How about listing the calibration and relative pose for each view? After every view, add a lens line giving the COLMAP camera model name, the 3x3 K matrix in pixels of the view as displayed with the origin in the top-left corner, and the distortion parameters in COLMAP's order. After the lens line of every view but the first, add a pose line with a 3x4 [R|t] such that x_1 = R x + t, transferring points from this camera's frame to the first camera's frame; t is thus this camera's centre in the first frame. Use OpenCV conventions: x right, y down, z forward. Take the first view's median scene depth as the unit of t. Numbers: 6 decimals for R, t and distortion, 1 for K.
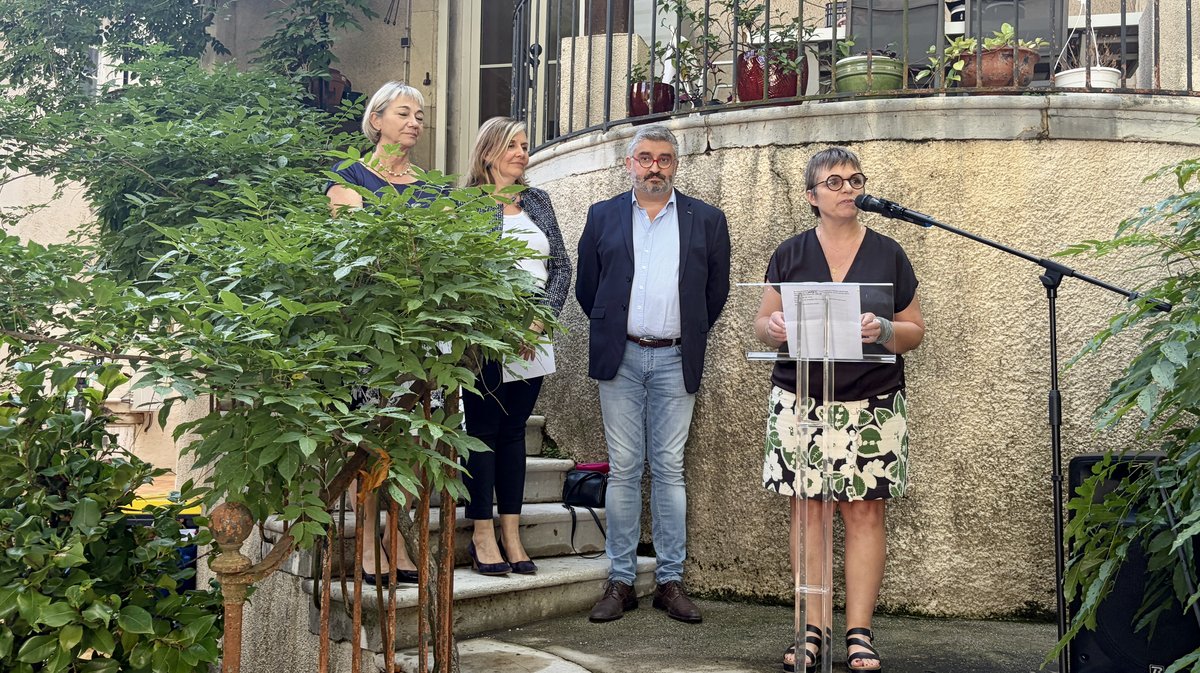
lens RADIAL K [[1082.5, 0, 600.0], [0, 1082.5, 336.5], [0, 0, 1]] dist [0.135814, 0.004728]
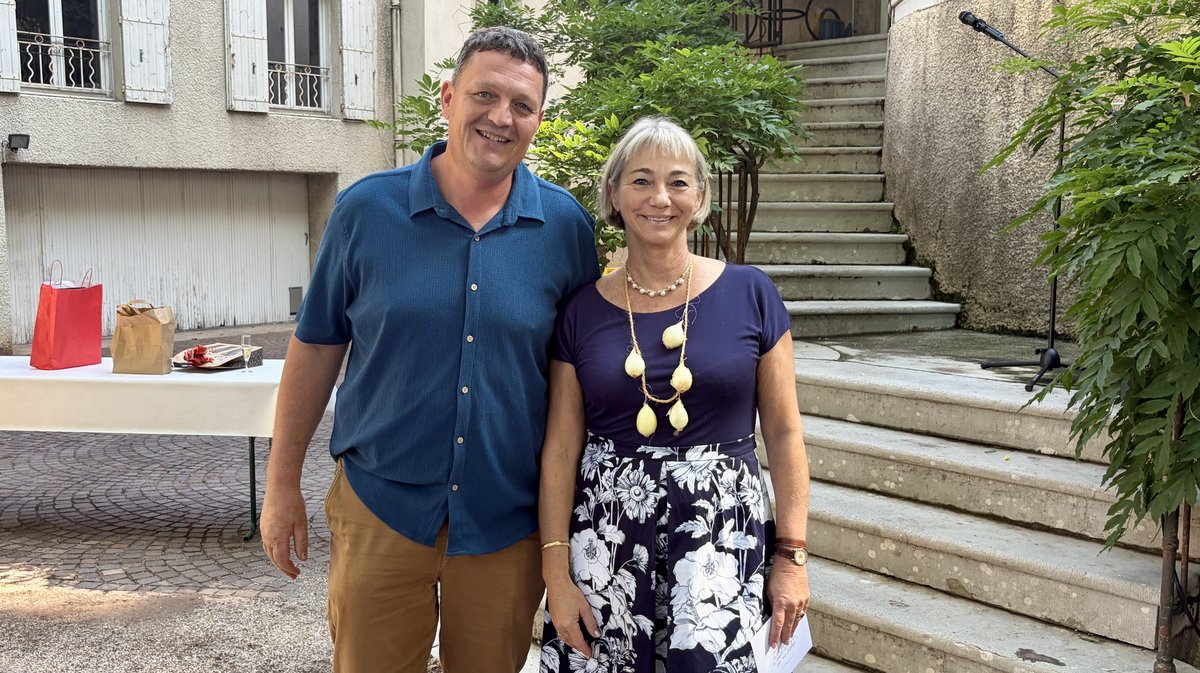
lens RADIAL K [[1082.5, 0, 600.0], [0, 1082.5, 336.5], [0, 0, 1]] dist [0.135814, 0.004728]
pose [[0.881270, 0.052368, -0.469703, 0.320482], [0.026335, 0.986857, 0.159435, 0.013770], [0.471879, -0.152875, 0.868308, -0.423262]]
